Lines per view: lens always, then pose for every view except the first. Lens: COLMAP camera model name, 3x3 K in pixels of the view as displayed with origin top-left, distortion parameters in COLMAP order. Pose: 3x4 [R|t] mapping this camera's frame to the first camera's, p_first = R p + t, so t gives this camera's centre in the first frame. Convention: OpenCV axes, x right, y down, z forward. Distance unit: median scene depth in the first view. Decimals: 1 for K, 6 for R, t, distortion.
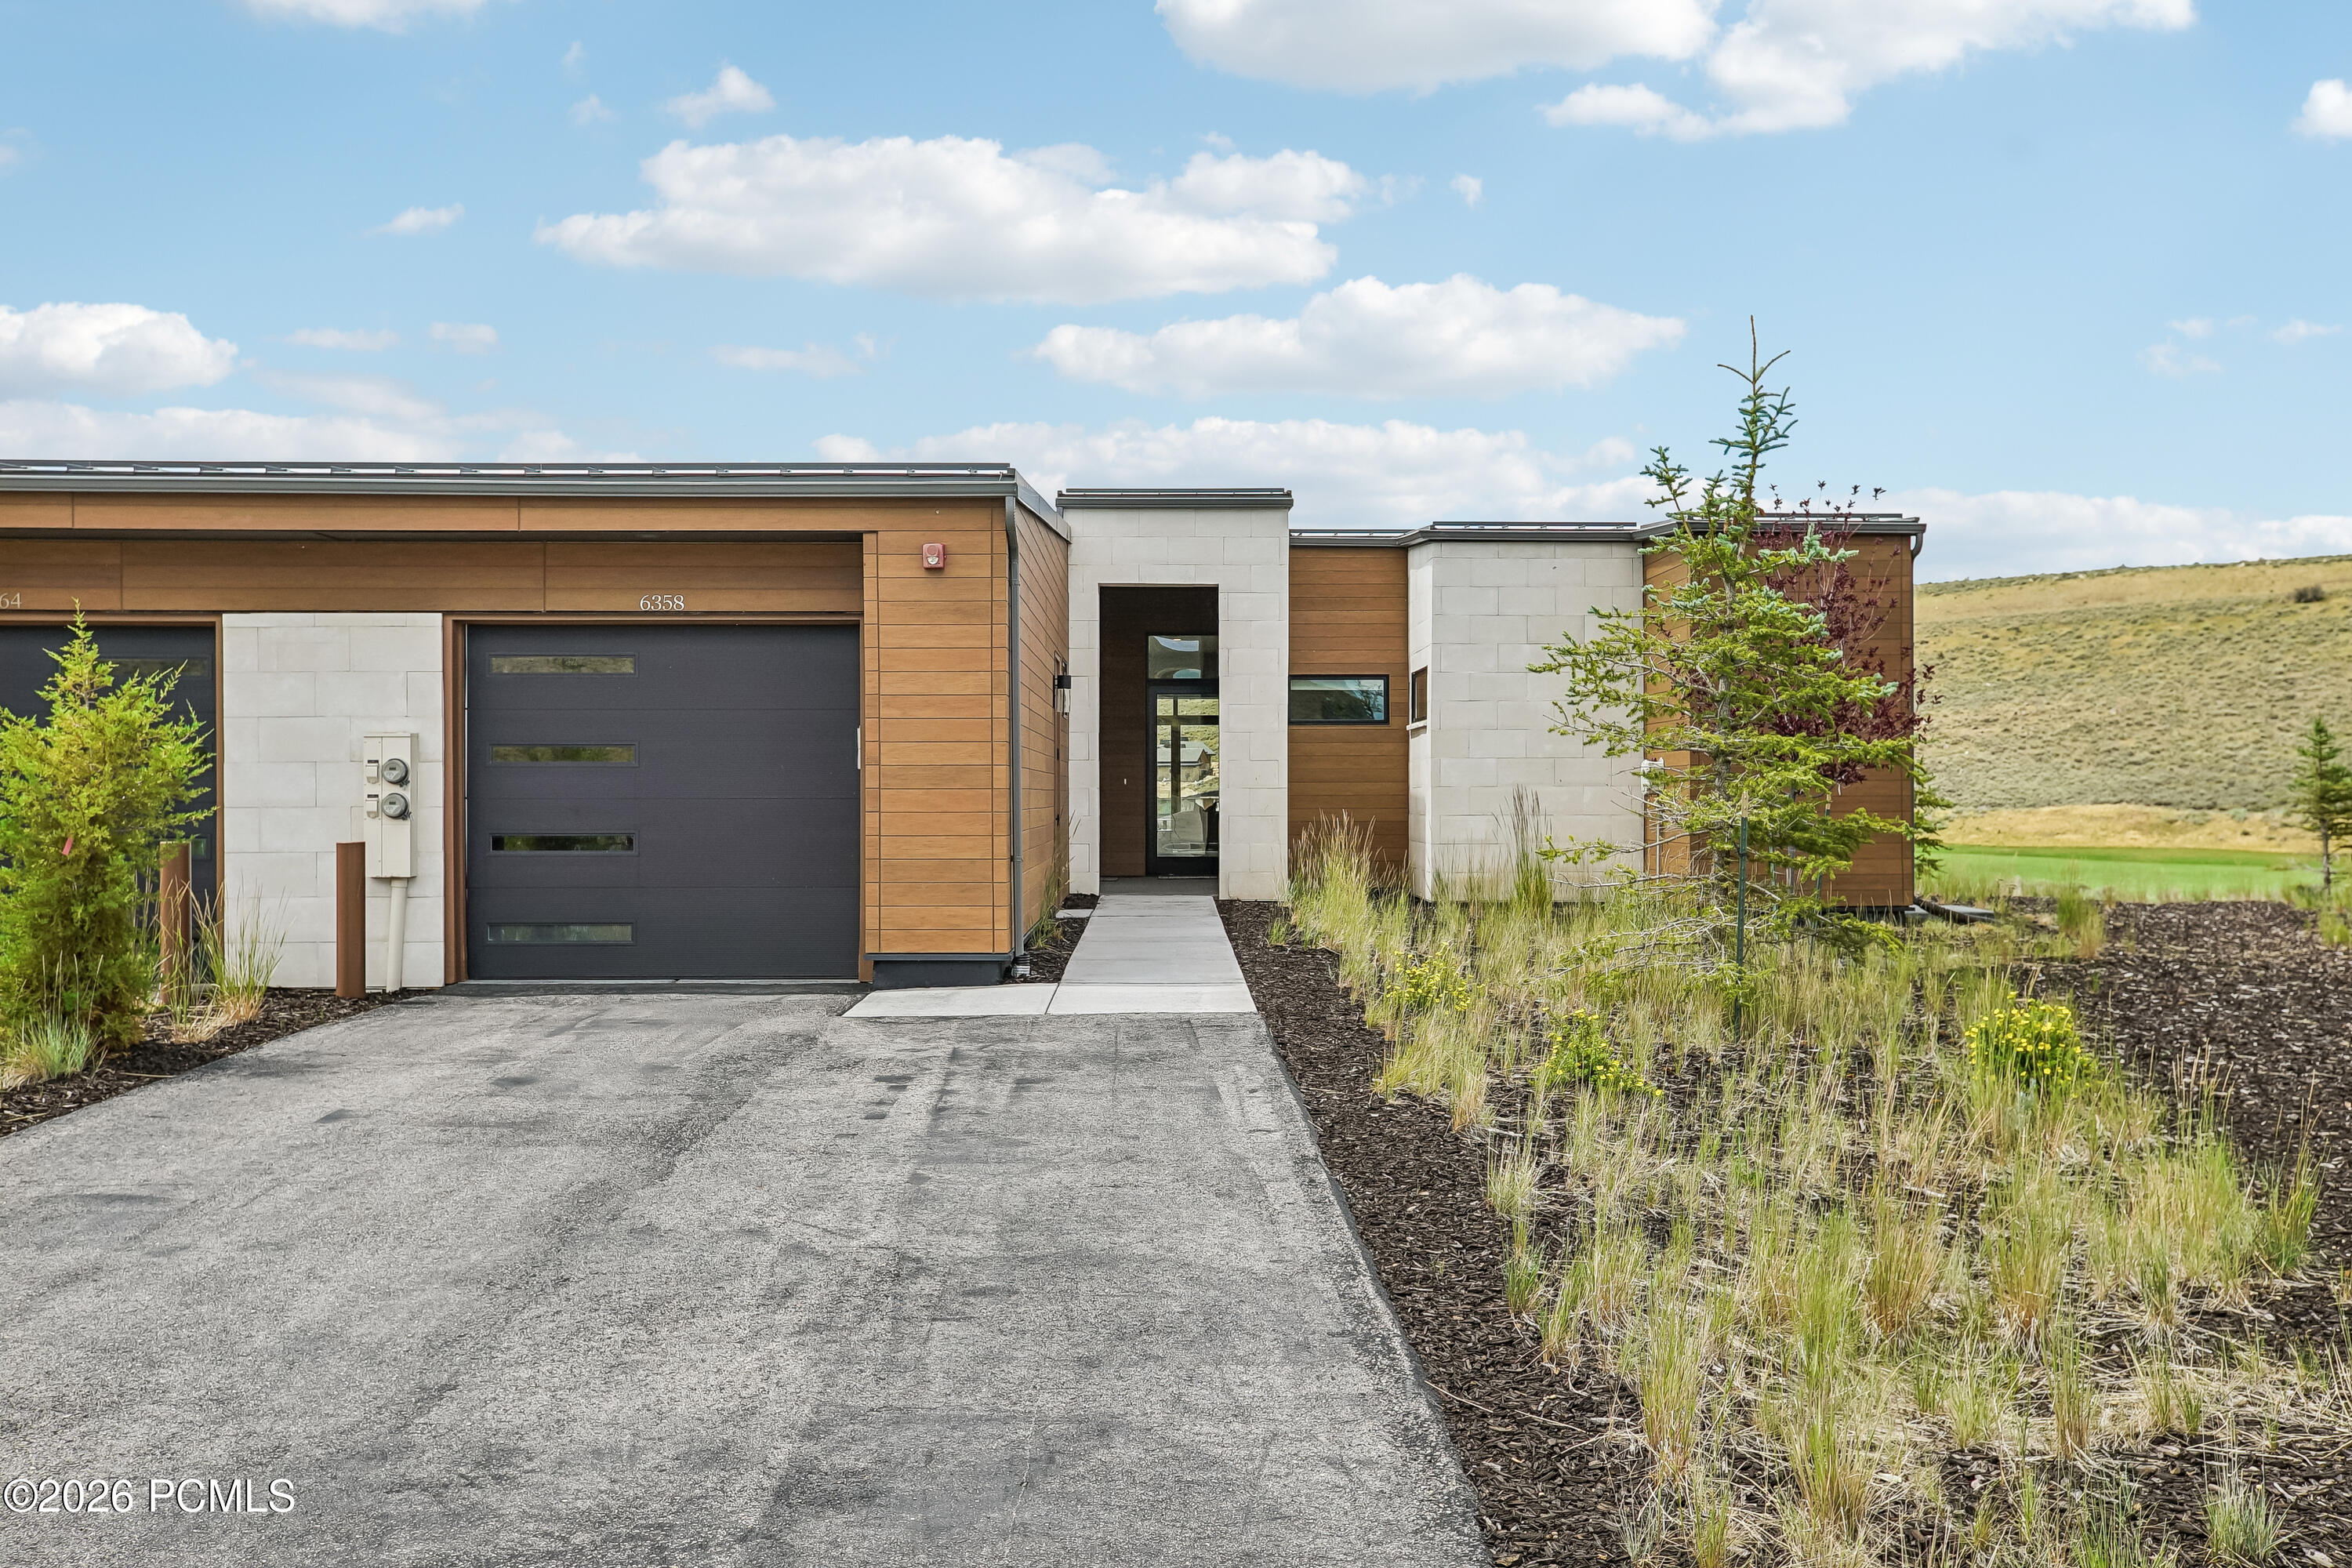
lens RADIAL K [[2175.4, 0, 1178.8], [0, 2175.4, 788.7], [0, 0, 1]] dist [0.039311, 0.000000]
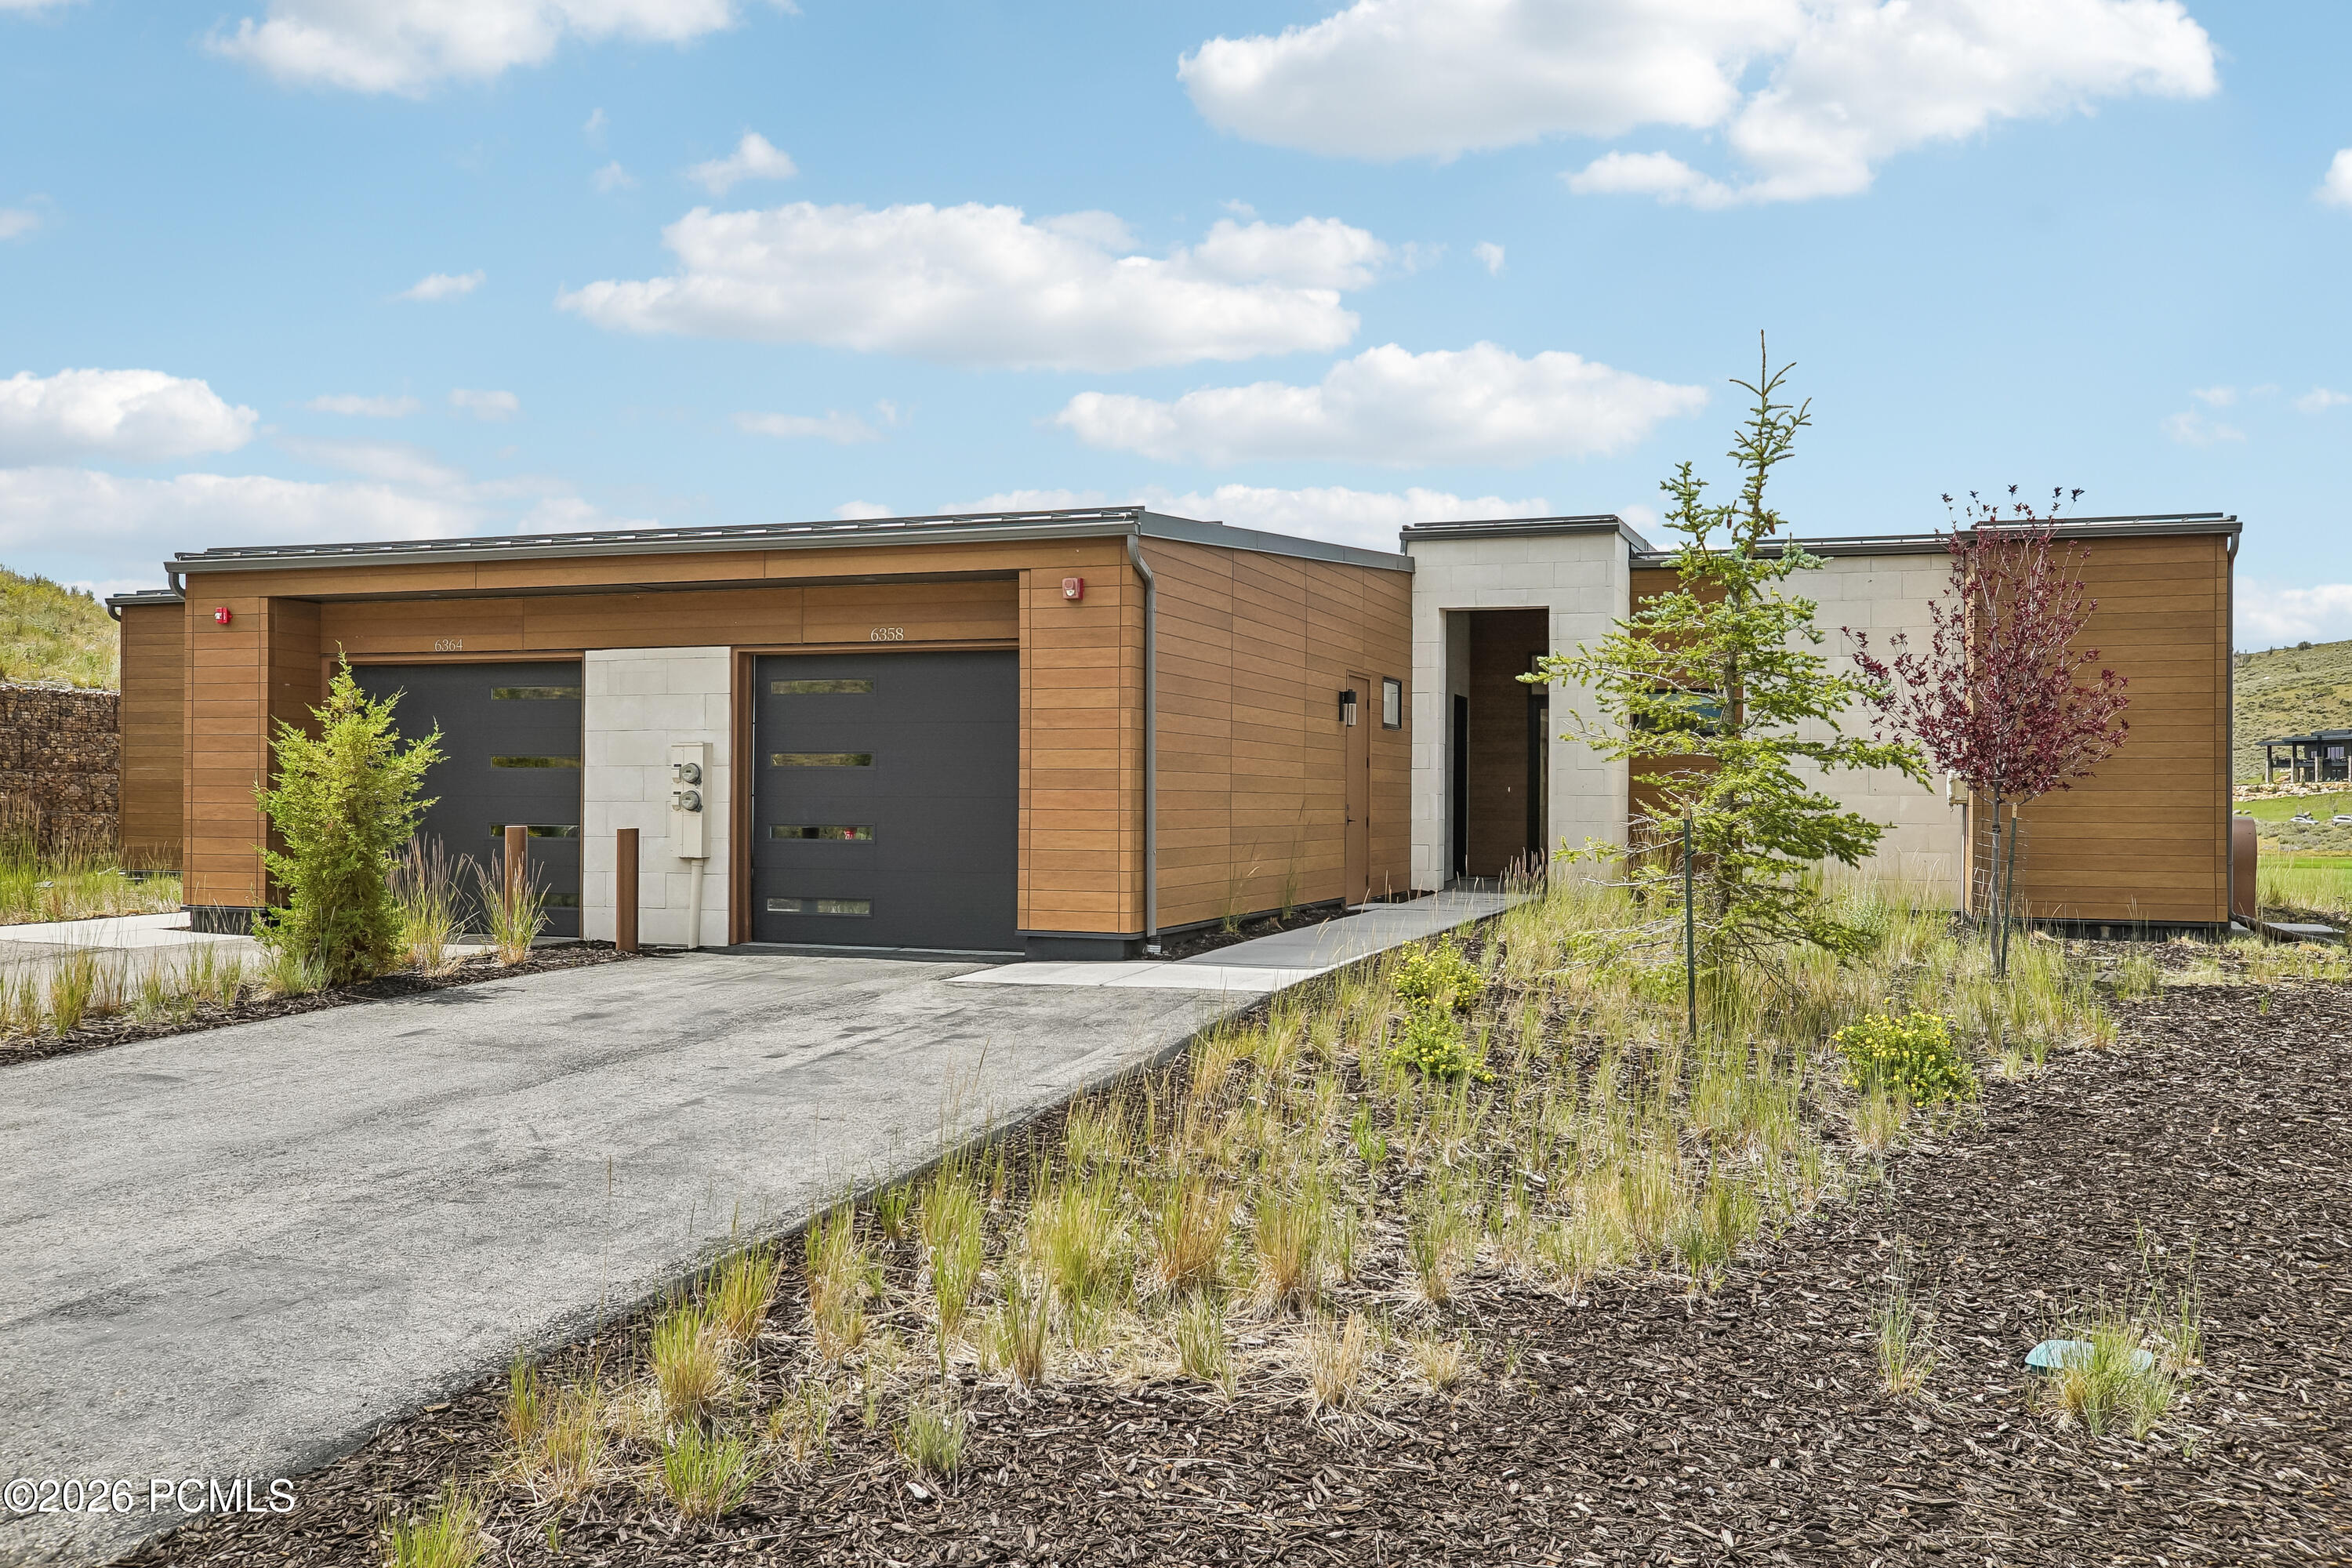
lens RADIAL K [[1974.3, 0, 1168.6], [0, 1974.3, 784.4], [0, 0, 1]] dist [0.019634, 0.005115]
pose [[0.936440, 0.005163, -0.350789, 0.293007], [-0.008268, 0.999939, -0.007352, 0.004451], [0.350730, 0.009785, 0.936426, 0.032890]]
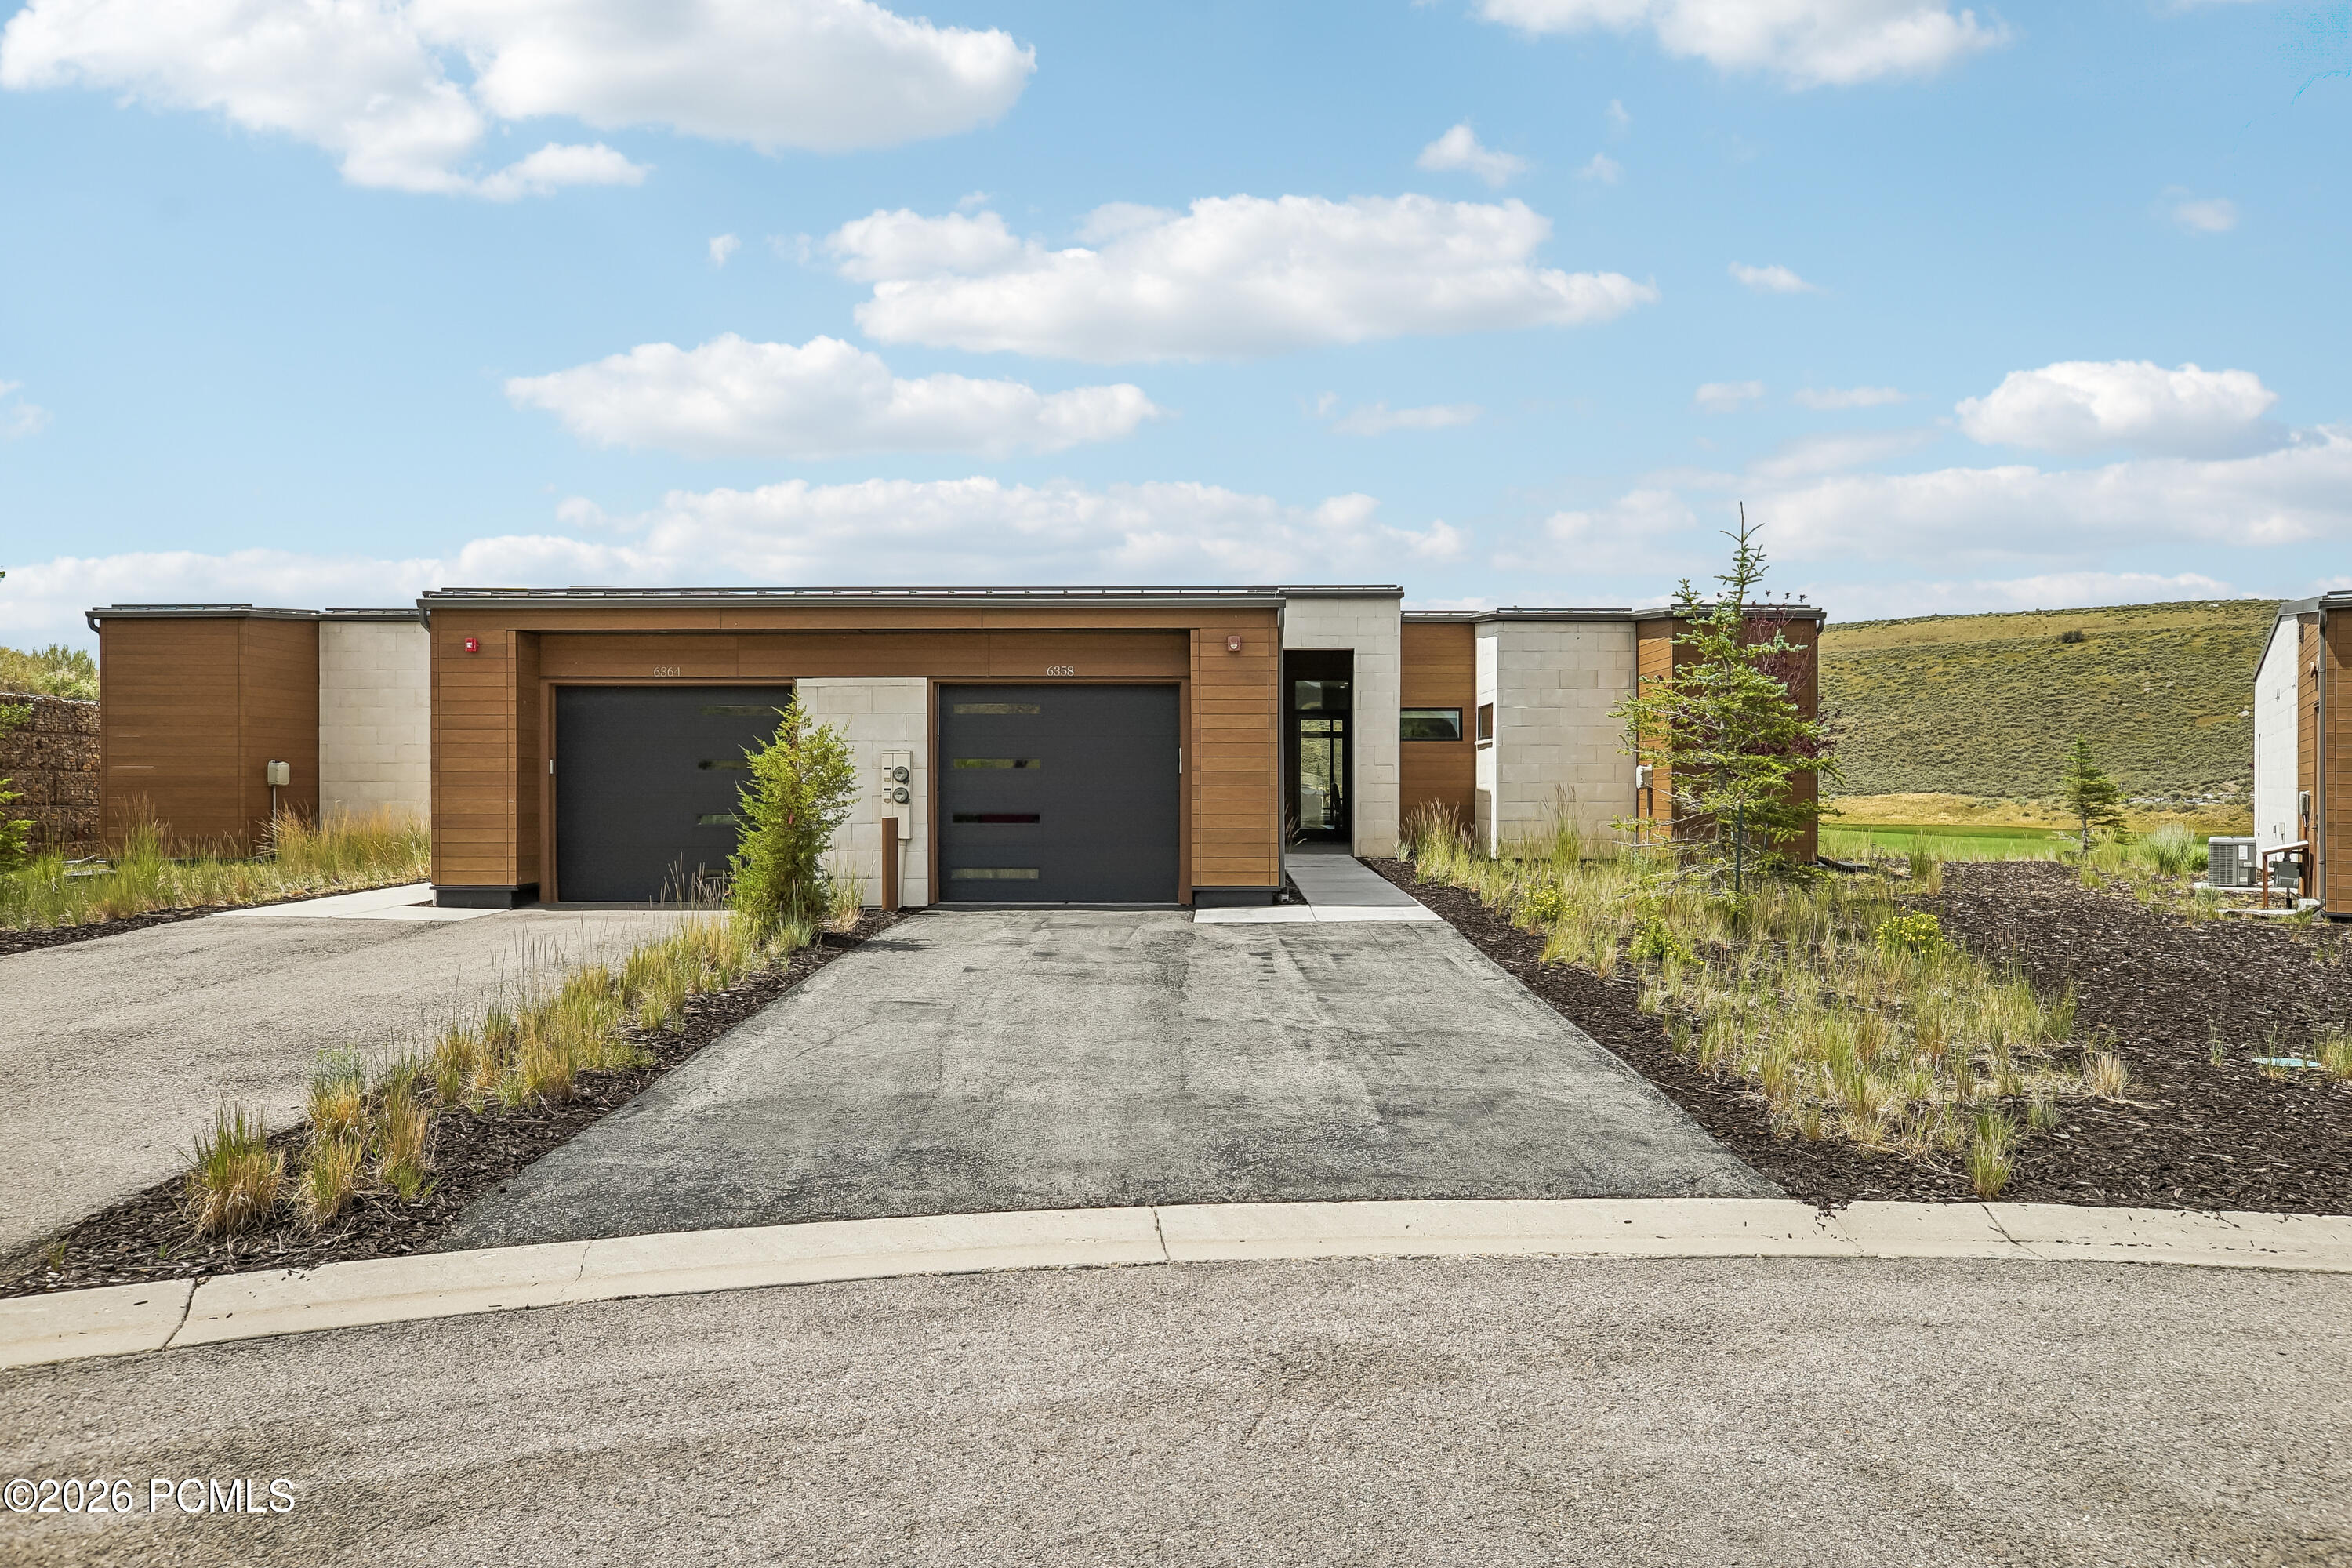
lens RADIAL K [[1645.2, 0, 1176.5], [0, 1645.2, 787.8], [0, 0, 1]] dist [-0.012982, -0.001431]
pose [[0.999674, 0.002250, -0.025429, -0.118910], [-0.002116, 0.999984, 0.005286, -0.004808], [0.025440, -0.005231, 0.999663, -0.228847]]
